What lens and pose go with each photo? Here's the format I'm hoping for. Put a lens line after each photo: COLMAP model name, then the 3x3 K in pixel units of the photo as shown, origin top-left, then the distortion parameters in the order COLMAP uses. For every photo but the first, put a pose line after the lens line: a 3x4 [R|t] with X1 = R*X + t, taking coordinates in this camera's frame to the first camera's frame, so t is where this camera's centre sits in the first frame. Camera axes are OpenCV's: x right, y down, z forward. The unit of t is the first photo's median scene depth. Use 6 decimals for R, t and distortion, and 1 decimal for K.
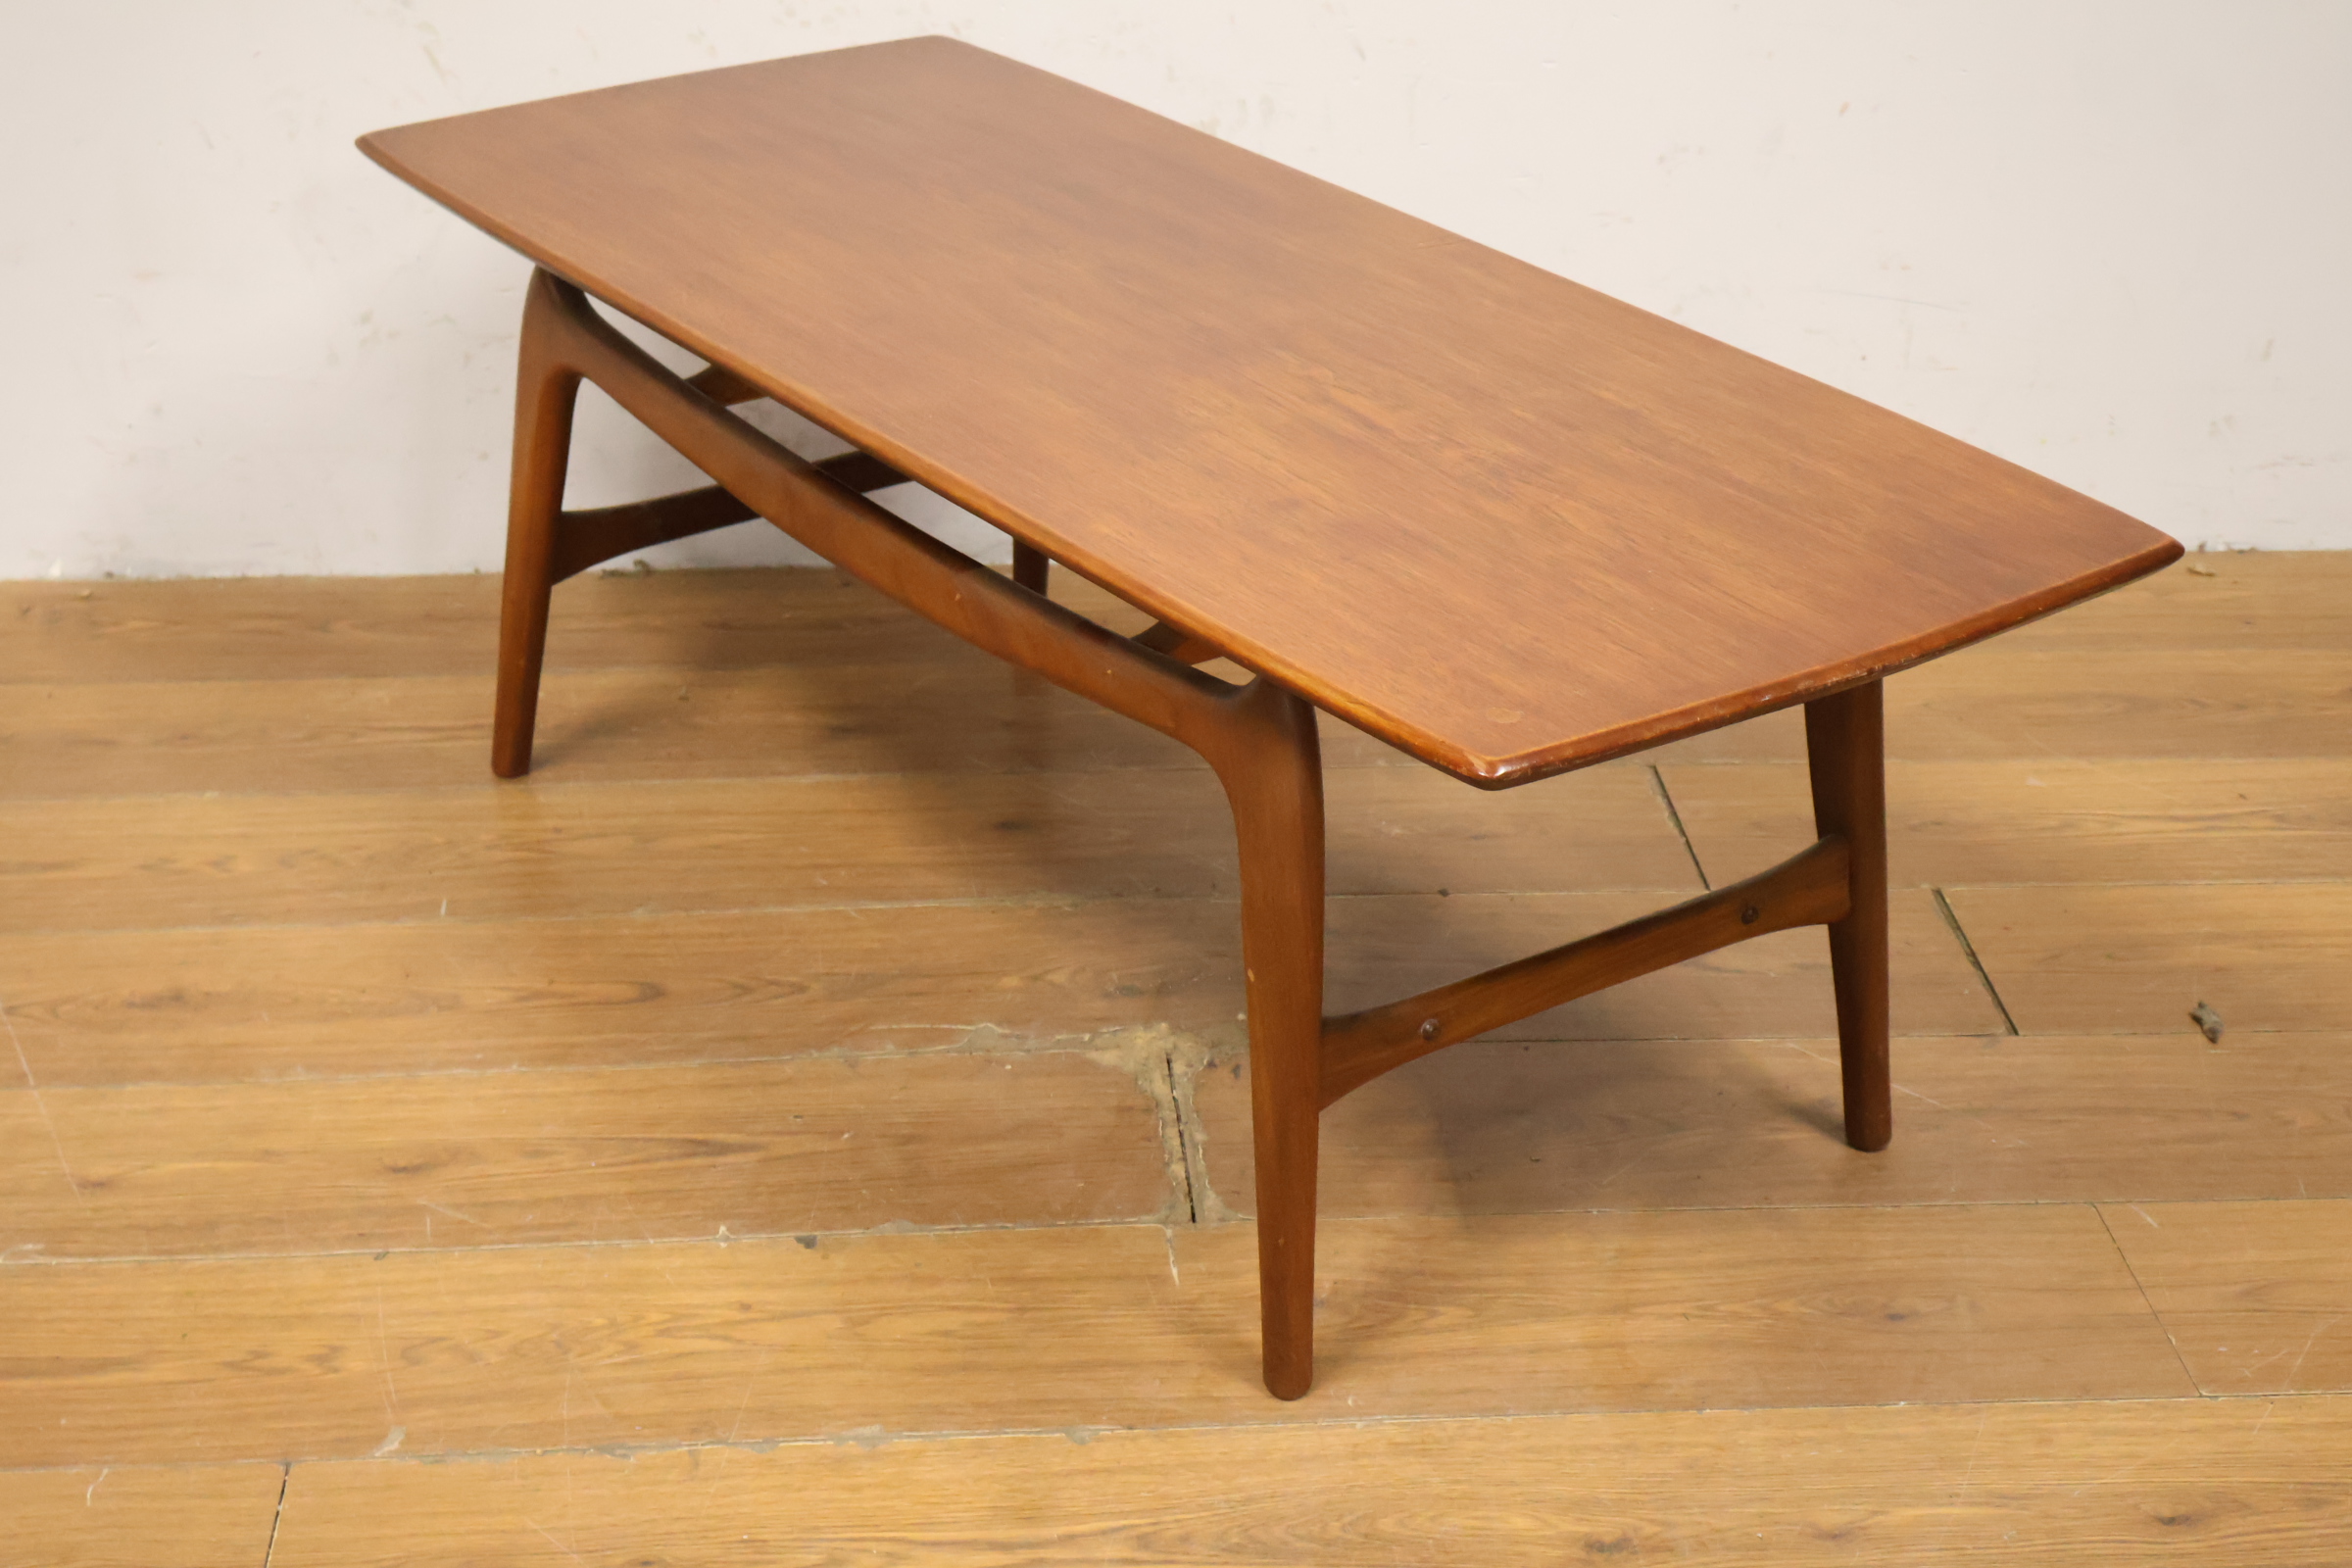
lens RADIAL K [[3735.7, 0, 1168.8], [0, 3735.7, 776.2], [0, 0, 1]] dist [0.006169, 0.000000]
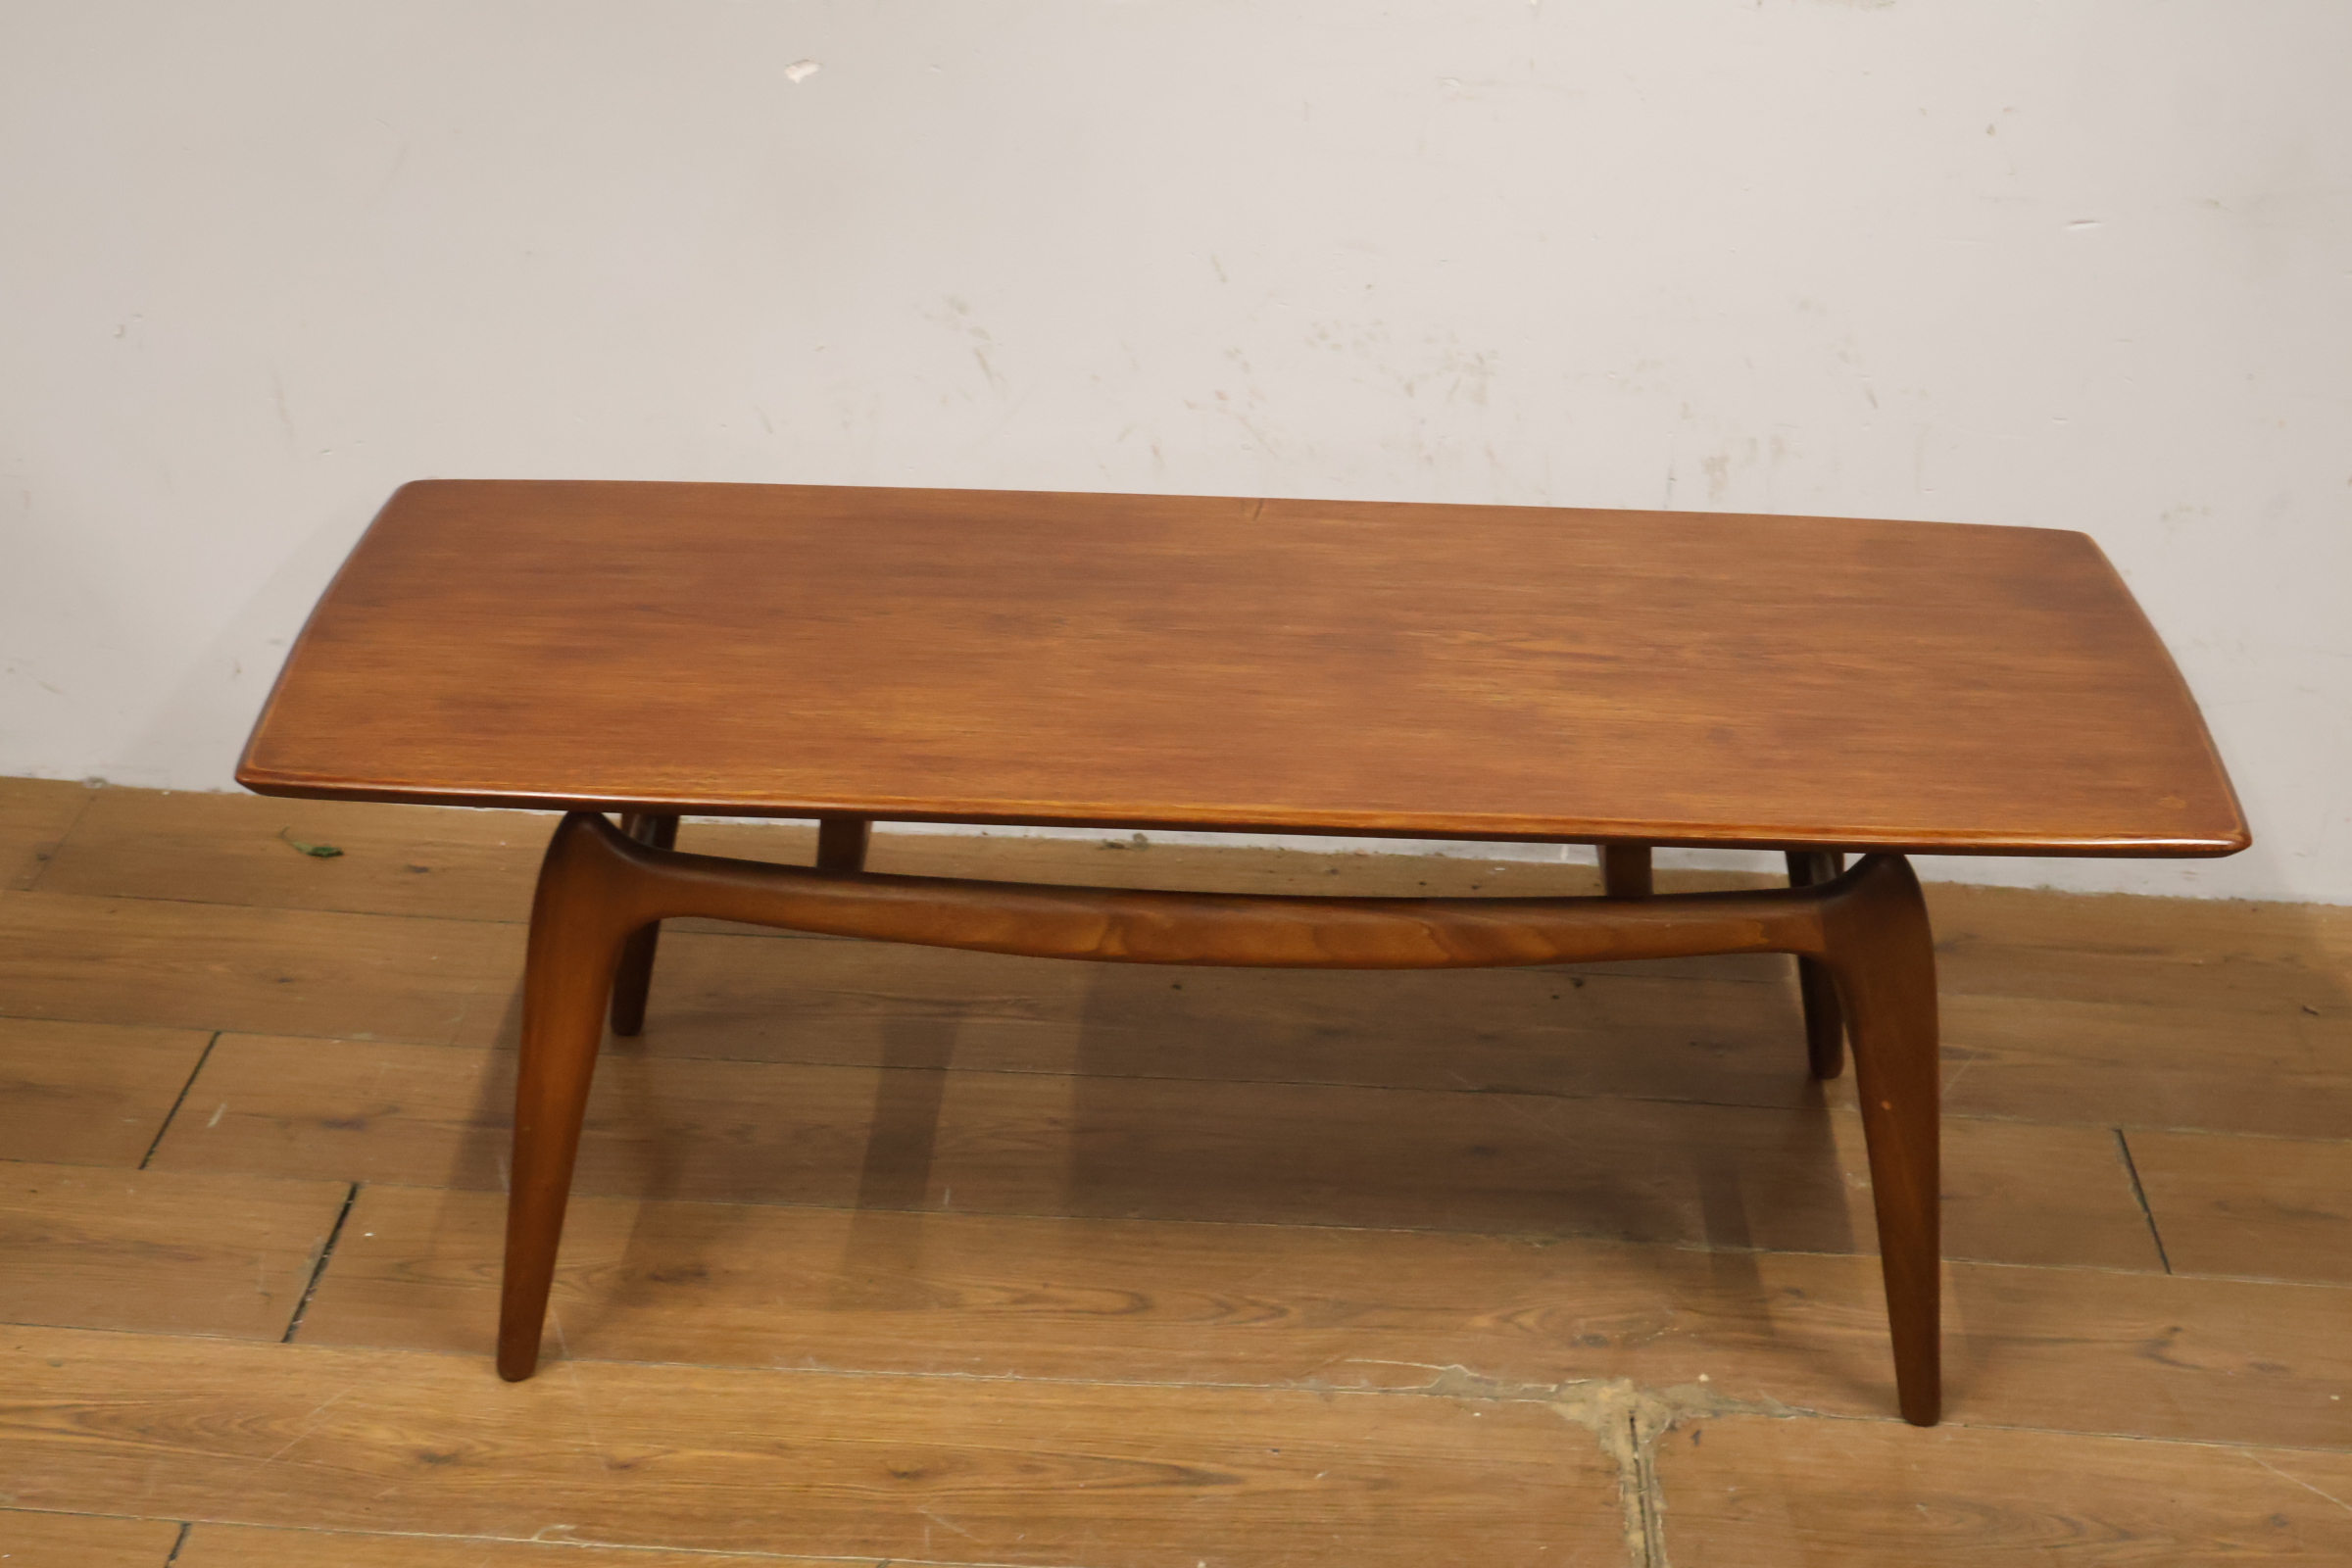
lens RADIAL K [[3735.7, 0, 1166.5], [0, 3735.7, 782.1], [0, 0, 1]] dist [0.006169, 0.000000]
pose [[0.991621, 0.068161, -0.109739, -0.026564], [-0.069470, 0.997551, -0.008141, -0.084197], [0.108915, 0.015697, 0.993927, -0.049556]]
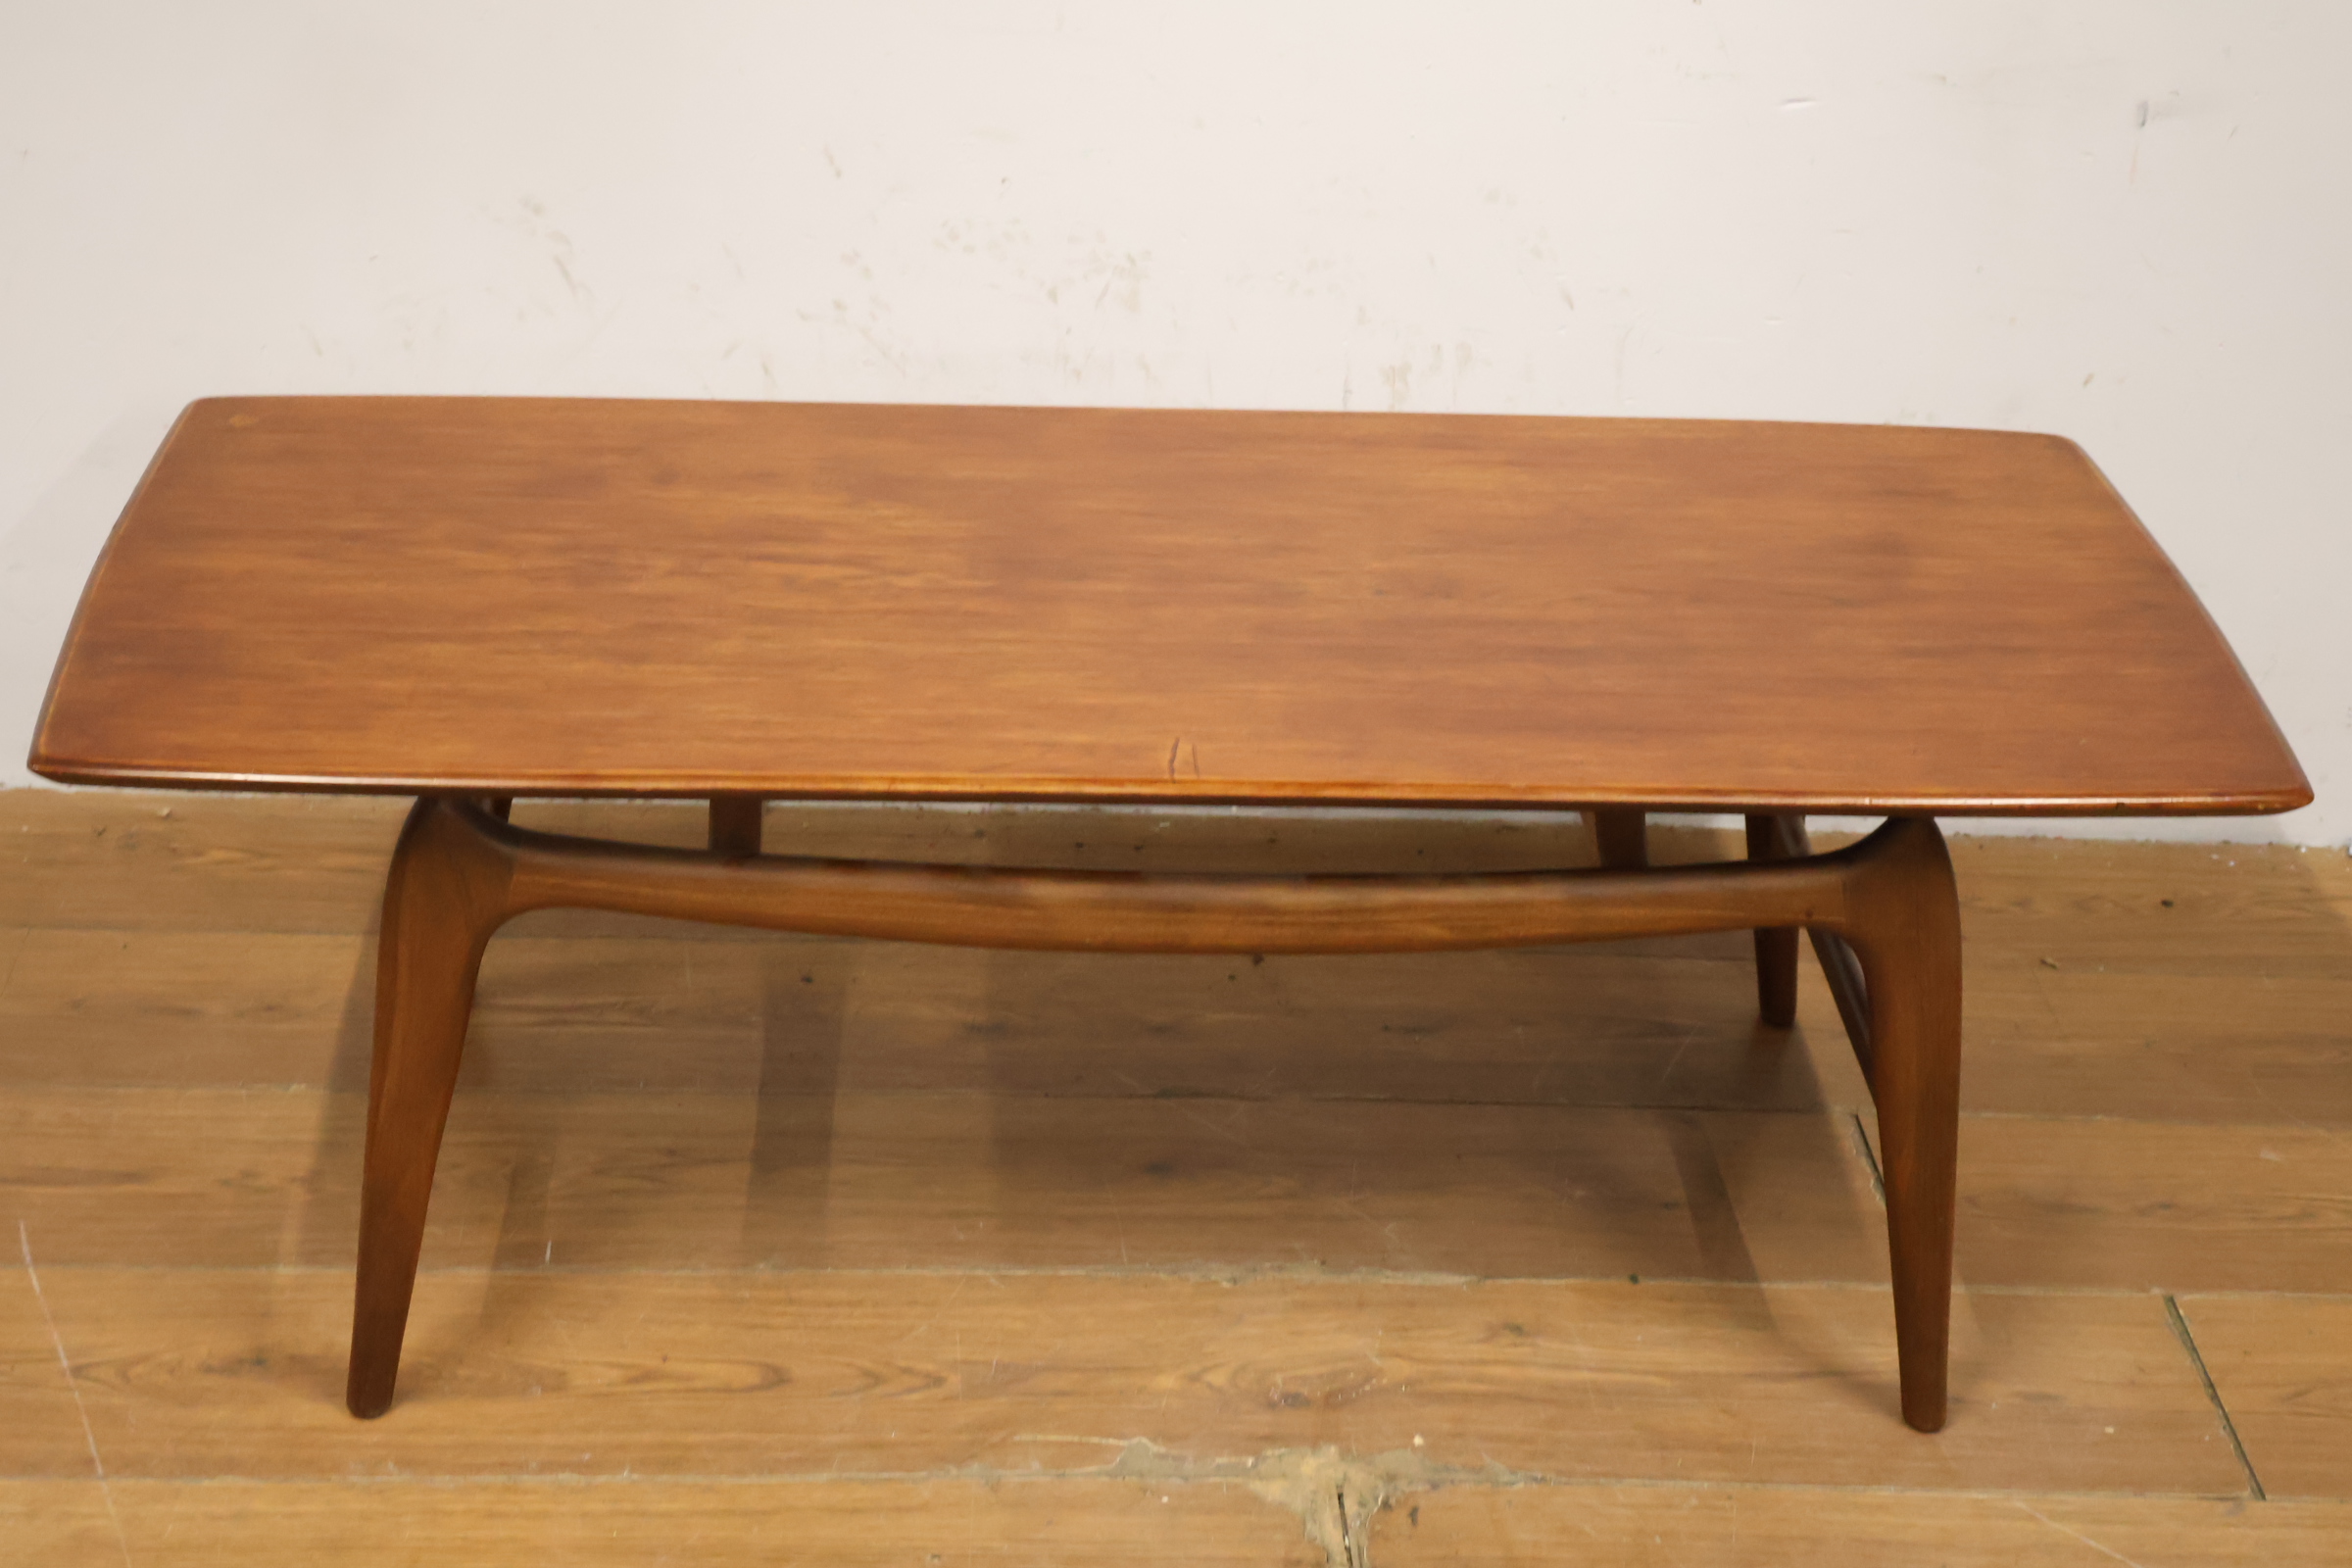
lens RADIAL K [[3735.7, 0, 1162.3], [0, 3735.7, 785.3], [0, 0, 1]] dist [0.006169, 0.000000]
pose [[0.998874, 0.046778, -0.007864, -0.044763], [-0.046433, 0.998141, 0.039475, -0.133149], [0.009696, -0.039066, 0.999190, 0.094063]]
